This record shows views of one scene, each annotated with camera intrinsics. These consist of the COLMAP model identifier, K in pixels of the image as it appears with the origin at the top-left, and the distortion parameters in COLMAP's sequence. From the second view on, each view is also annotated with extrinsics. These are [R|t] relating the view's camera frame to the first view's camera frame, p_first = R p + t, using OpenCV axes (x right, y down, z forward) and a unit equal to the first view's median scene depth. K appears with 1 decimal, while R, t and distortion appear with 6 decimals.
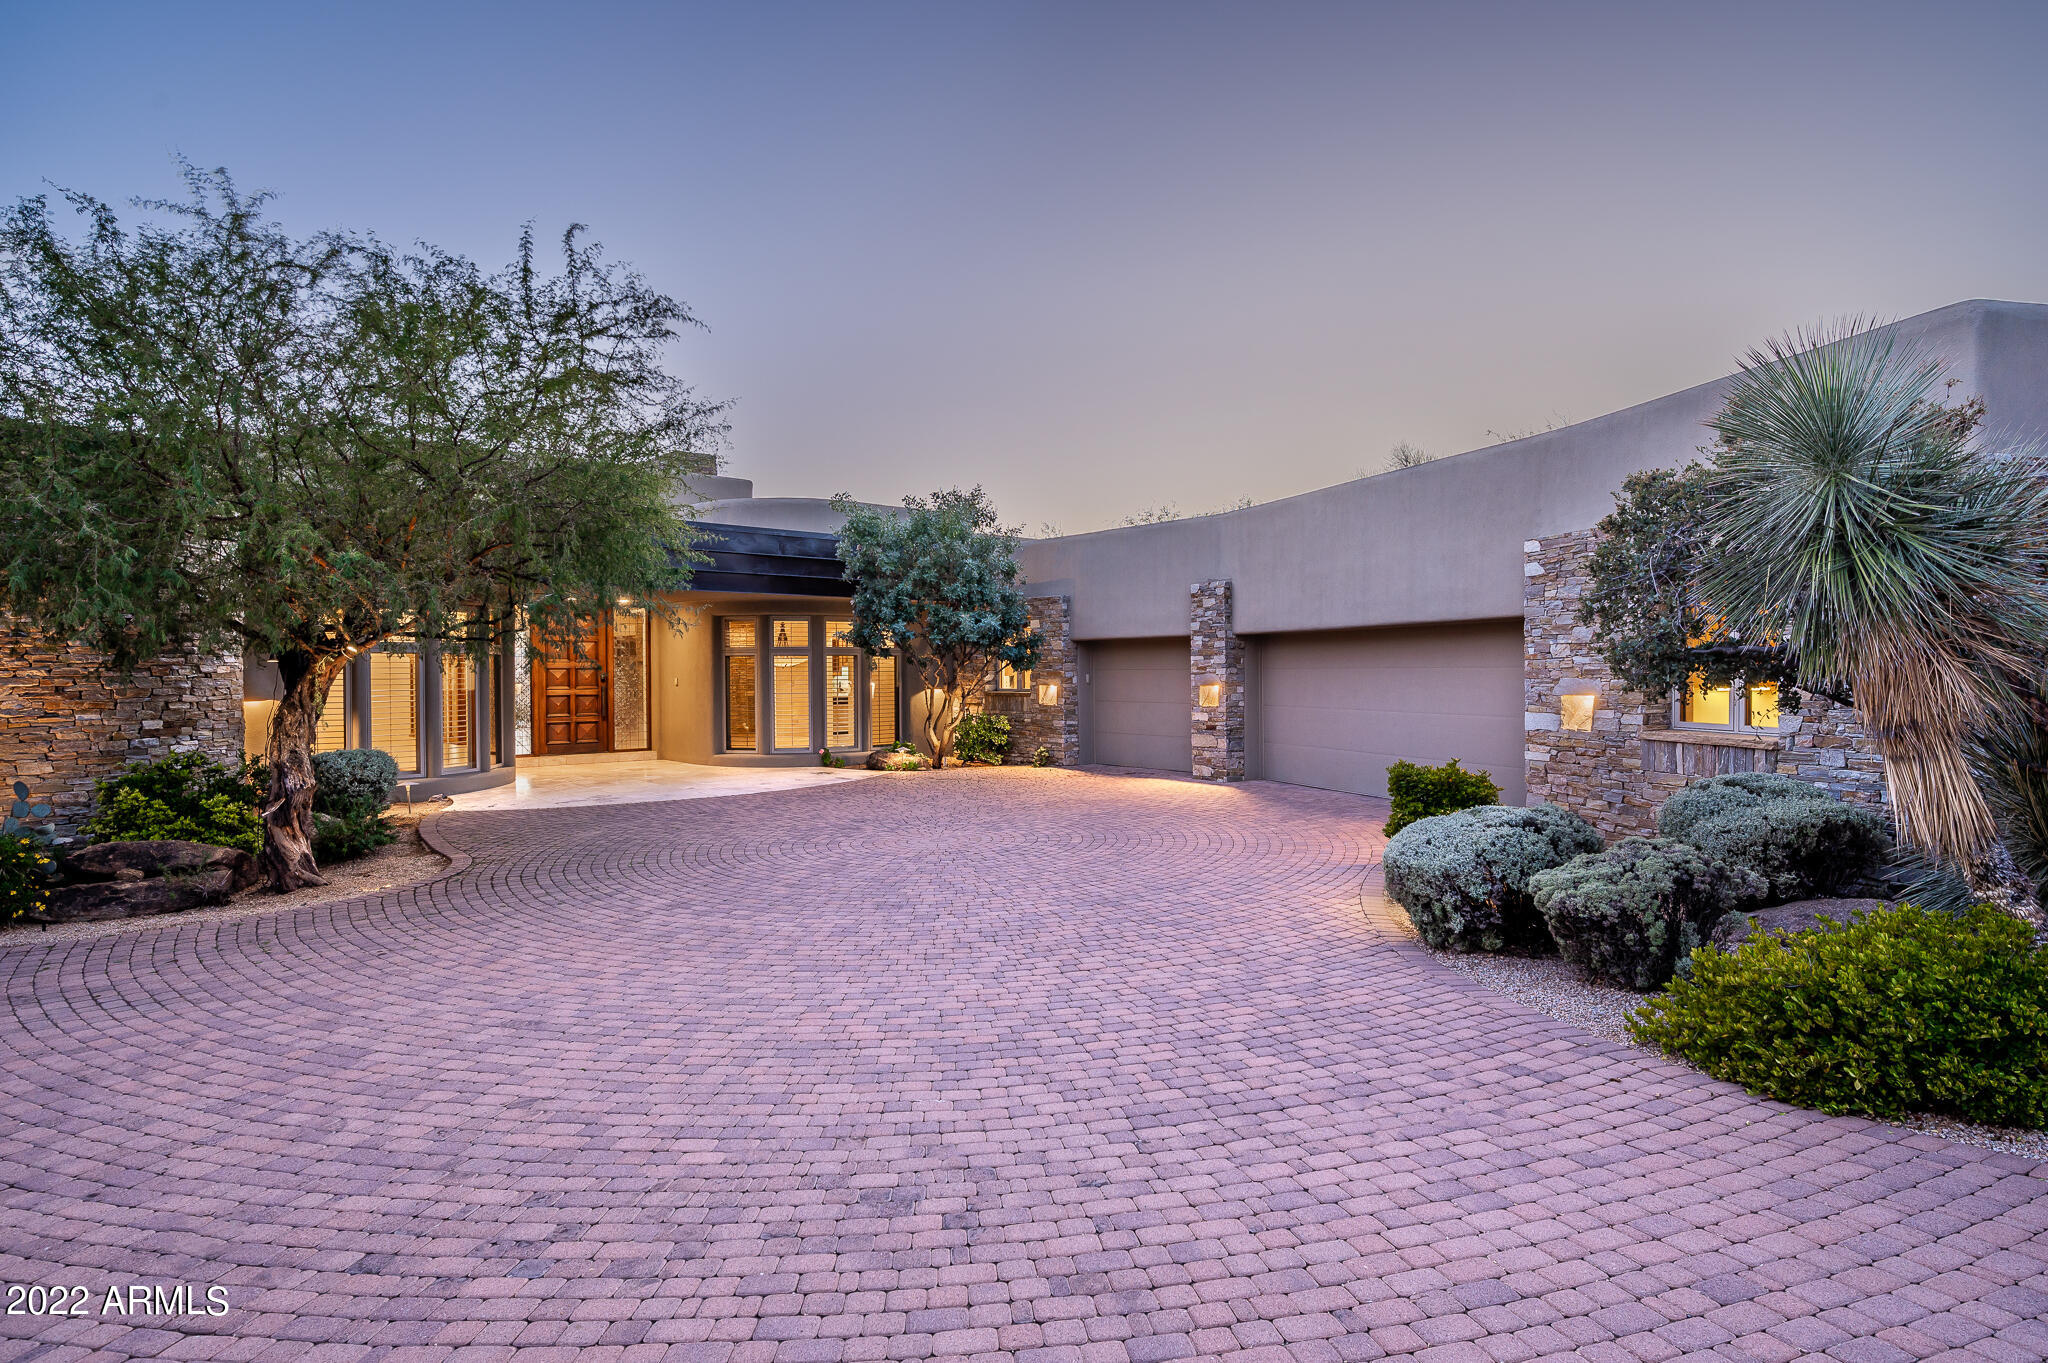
lens RADIAL K [[1118.2, 0, 1024.5], [0, 1118.2, 682.1], [0, 0, 1]] dist [0.002738, 0.000350]
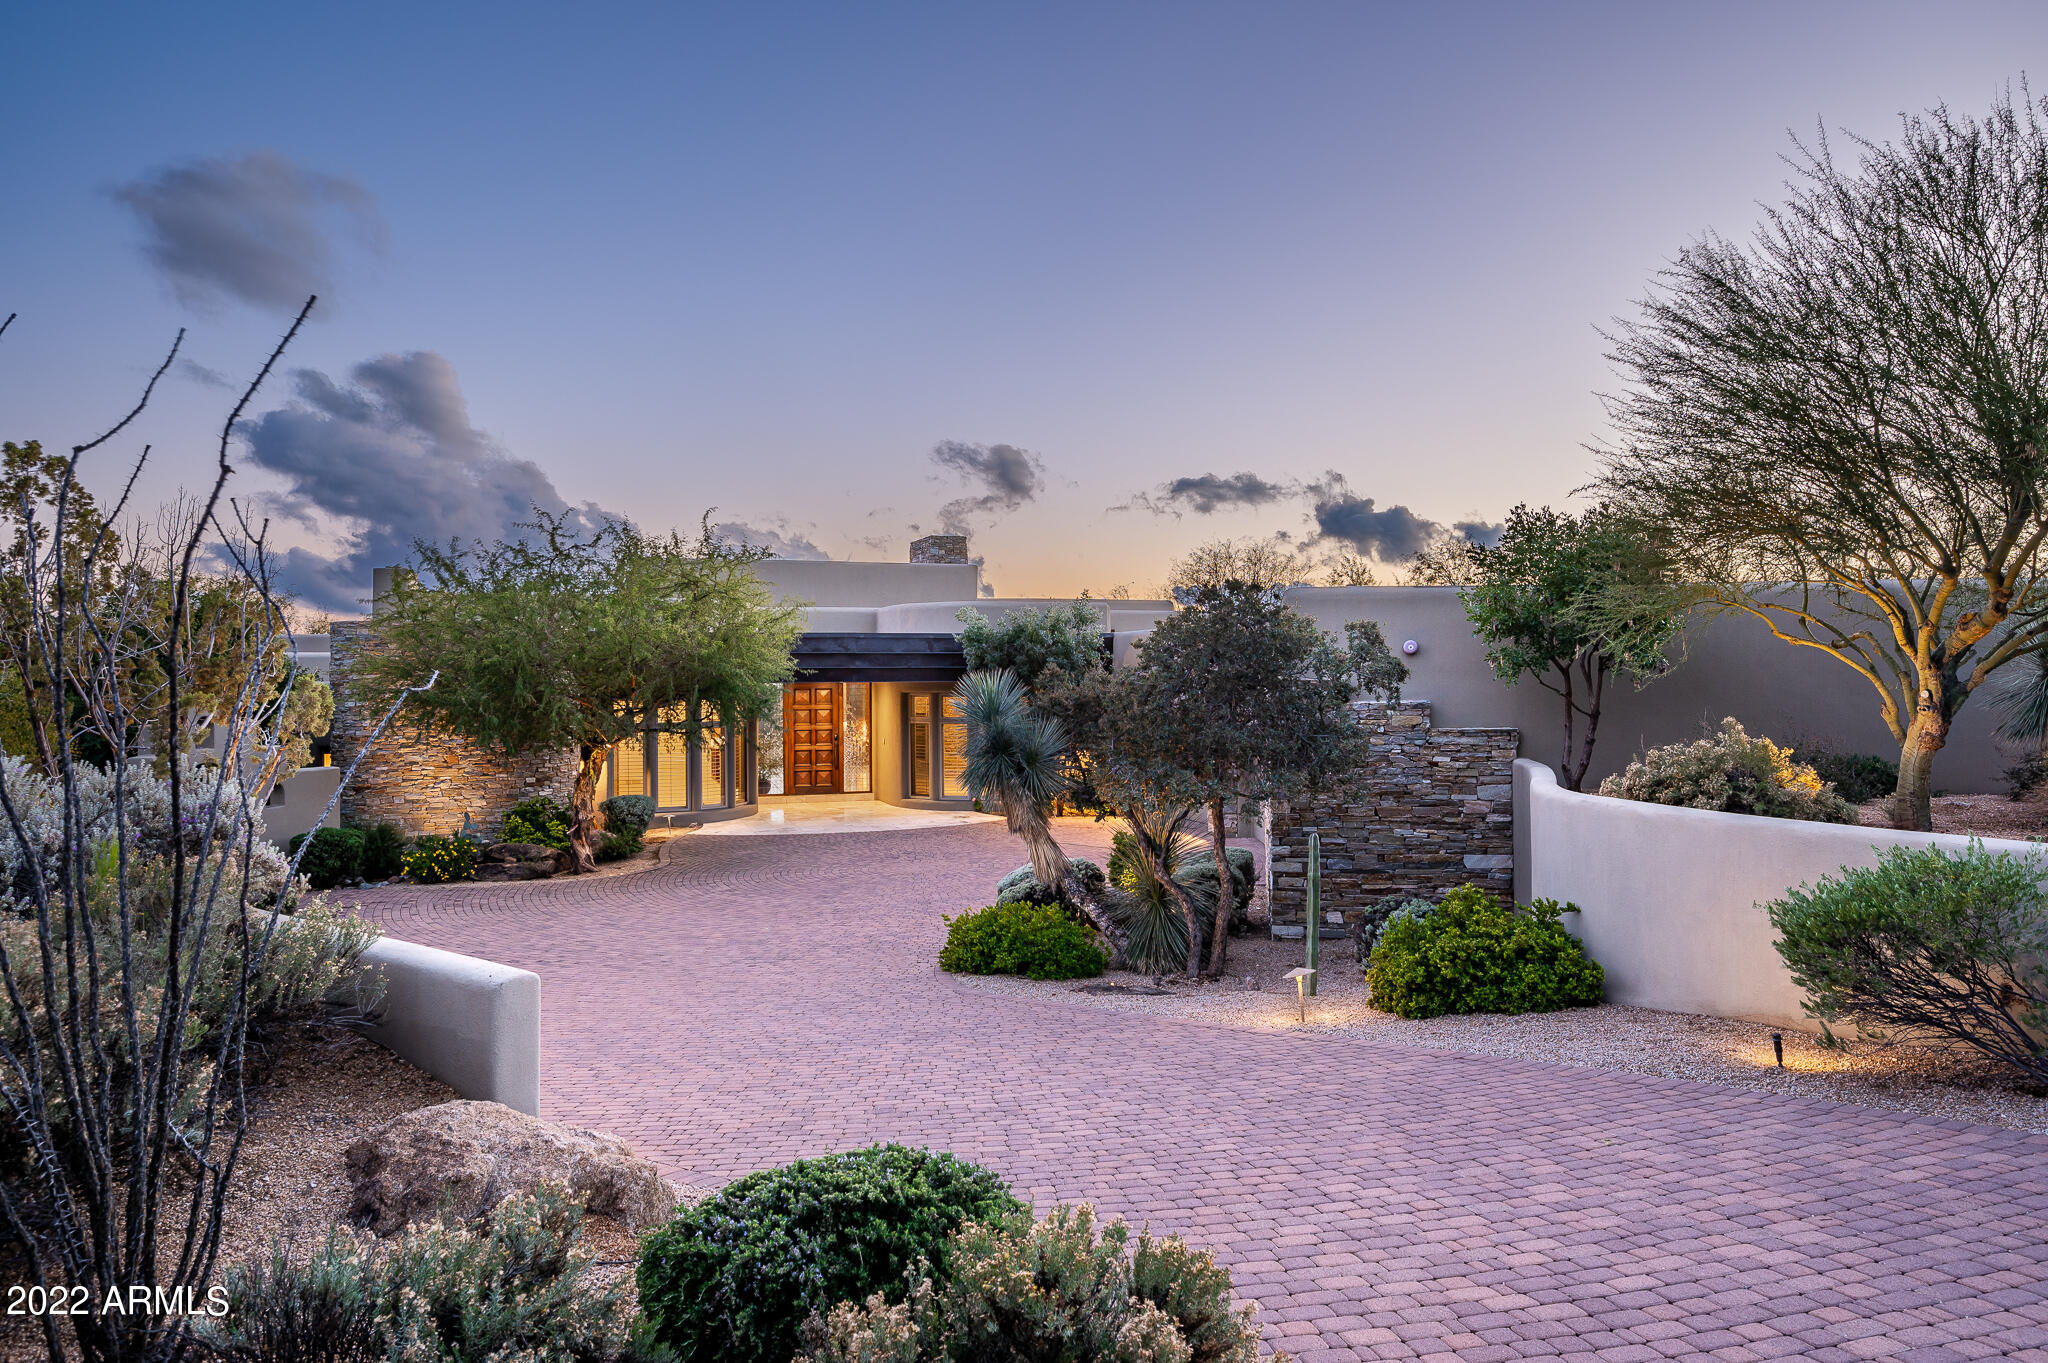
lens RADIAL K [[1357.2, 0, 1023.6], [0, 1357.2, 680.2], [0, 0, 1]] dist [-0.001211, -0.000158]
pose [[0.928593, 0.003008, -0.371087, 0.783321], [-0.005674, 0.999965, -0.006094, -0.115195], [0.371056, 0.007764, 0.928578, -0.752456]]
